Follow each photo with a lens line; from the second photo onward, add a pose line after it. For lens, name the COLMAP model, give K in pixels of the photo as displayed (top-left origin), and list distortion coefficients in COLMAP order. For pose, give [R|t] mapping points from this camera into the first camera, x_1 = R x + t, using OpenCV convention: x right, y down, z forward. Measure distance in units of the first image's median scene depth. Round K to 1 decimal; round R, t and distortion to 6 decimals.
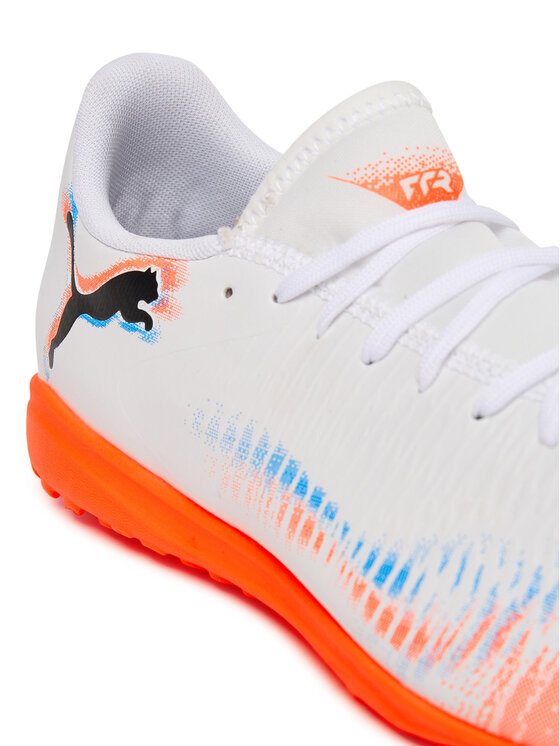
lens RADIAL K [[1890.3, 0, 280.0], [0, 1890.3, 373.0], [0, 0, 1]] dist [-0.046096, -0.915857]
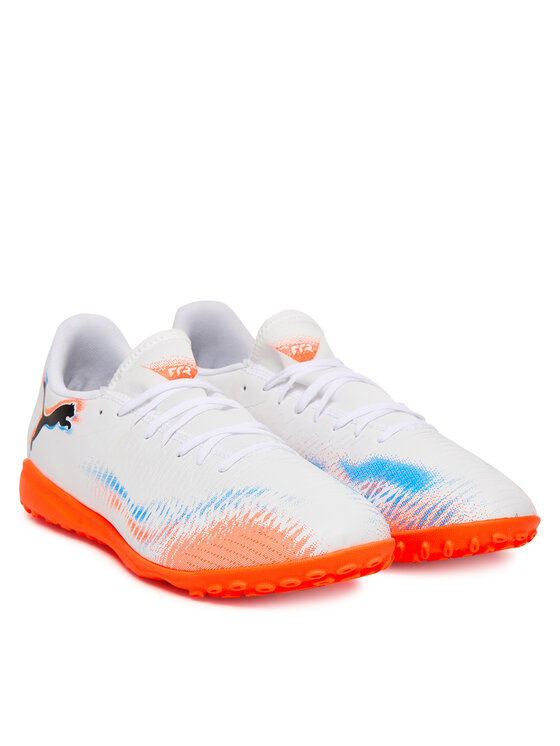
lens RADIAL K [[2184.5, 0, 280.0], [0, 2184.5, 373.0], [0, 0, 1]] dist [0.357963, -0.319260]
pose [[0.995119, 0.059826, -0.078479, 0.427795], [-0.071042, 0.986288, -0.148959, 0.315829], [0.068492, 0.153807, 0.985724, -1.791633]]
